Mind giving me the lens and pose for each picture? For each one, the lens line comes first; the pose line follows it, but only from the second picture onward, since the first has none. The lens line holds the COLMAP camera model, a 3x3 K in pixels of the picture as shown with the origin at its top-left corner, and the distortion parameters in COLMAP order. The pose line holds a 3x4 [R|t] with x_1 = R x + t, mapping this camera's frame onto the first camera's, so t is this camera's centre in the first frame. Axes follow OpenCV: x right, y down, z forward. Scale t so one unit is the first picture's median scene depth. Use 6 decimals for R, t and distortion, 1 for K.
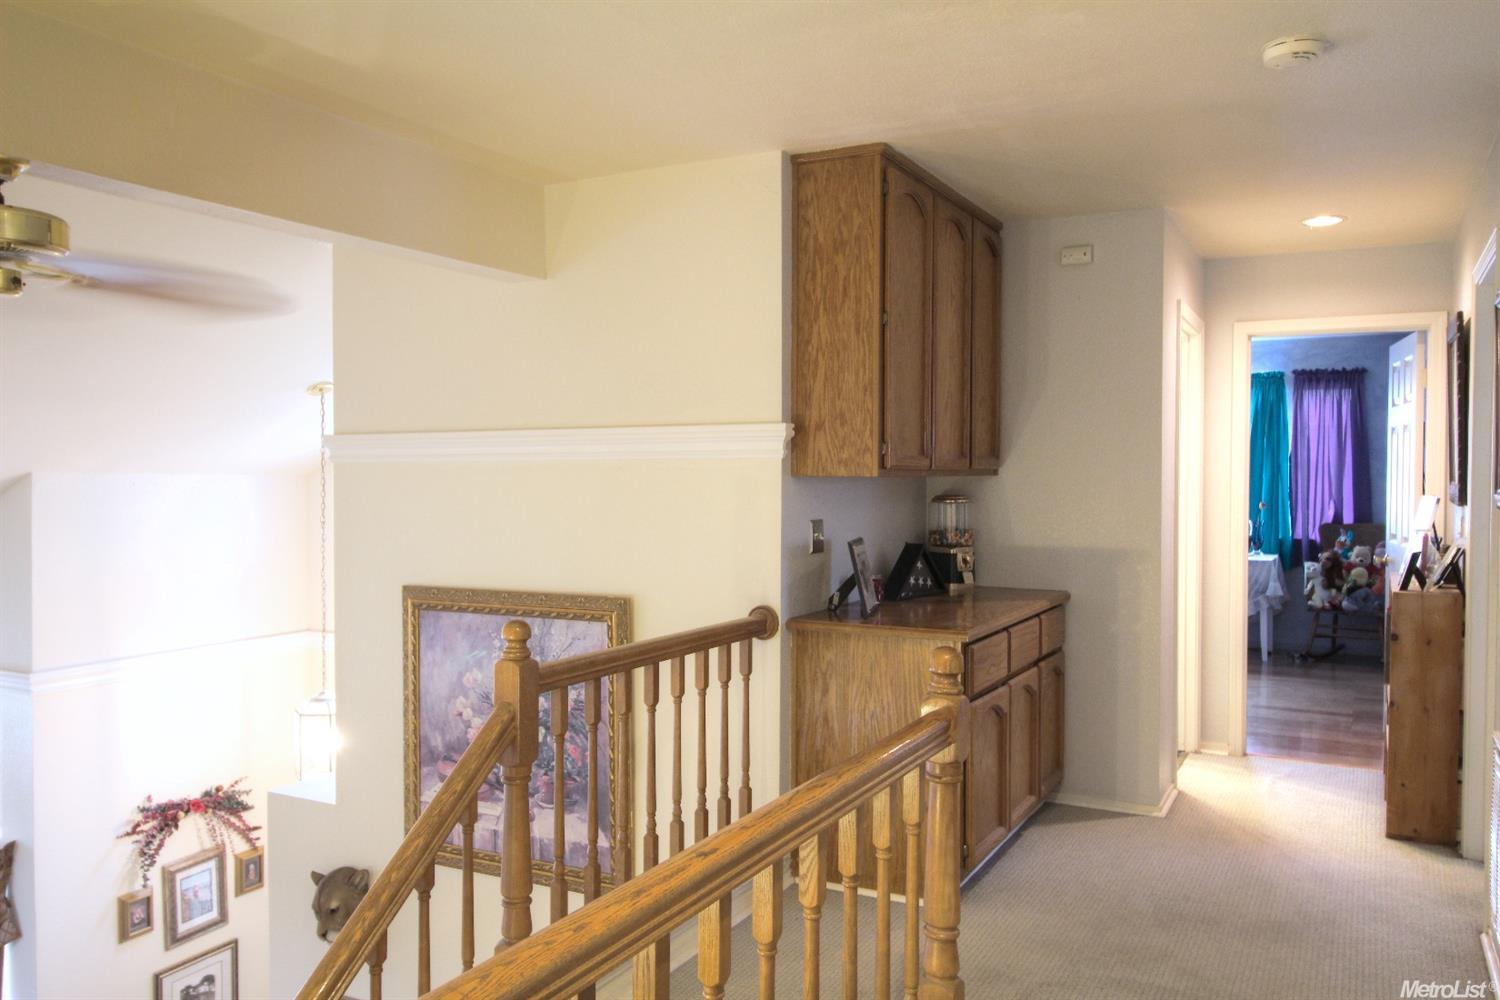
lens RADIAL K [[1191.1, 0, 750.7], [0, 1191.1, 505.2], [0, 0, 1]] dist [0.008130, 0.008515]
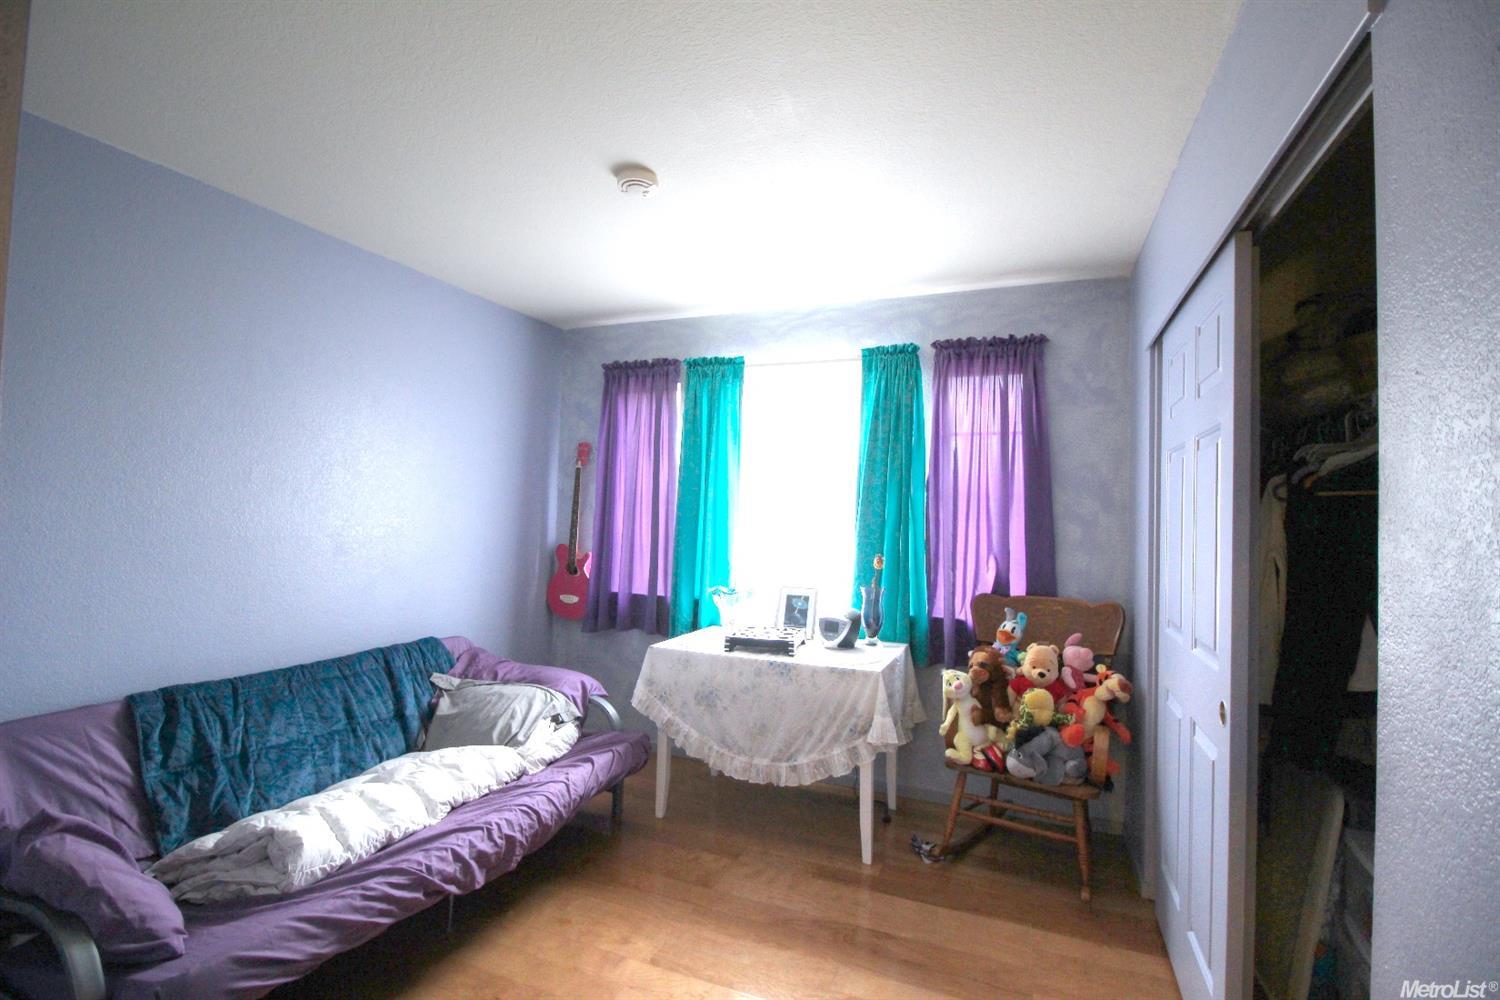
lens RADIAL K [[693.9, 0, 746.4], [0, 693.9, 496.1], [0, 0, 1]] dist [-0.005979, -0.010262]
pose [[0.994945, 0.026814, 0.096780, 0.339351], [-0.021897, 0.998432, -0.051509, -0.013826], [-0.098009, 0.049129, 0.993972, 0.684239]]
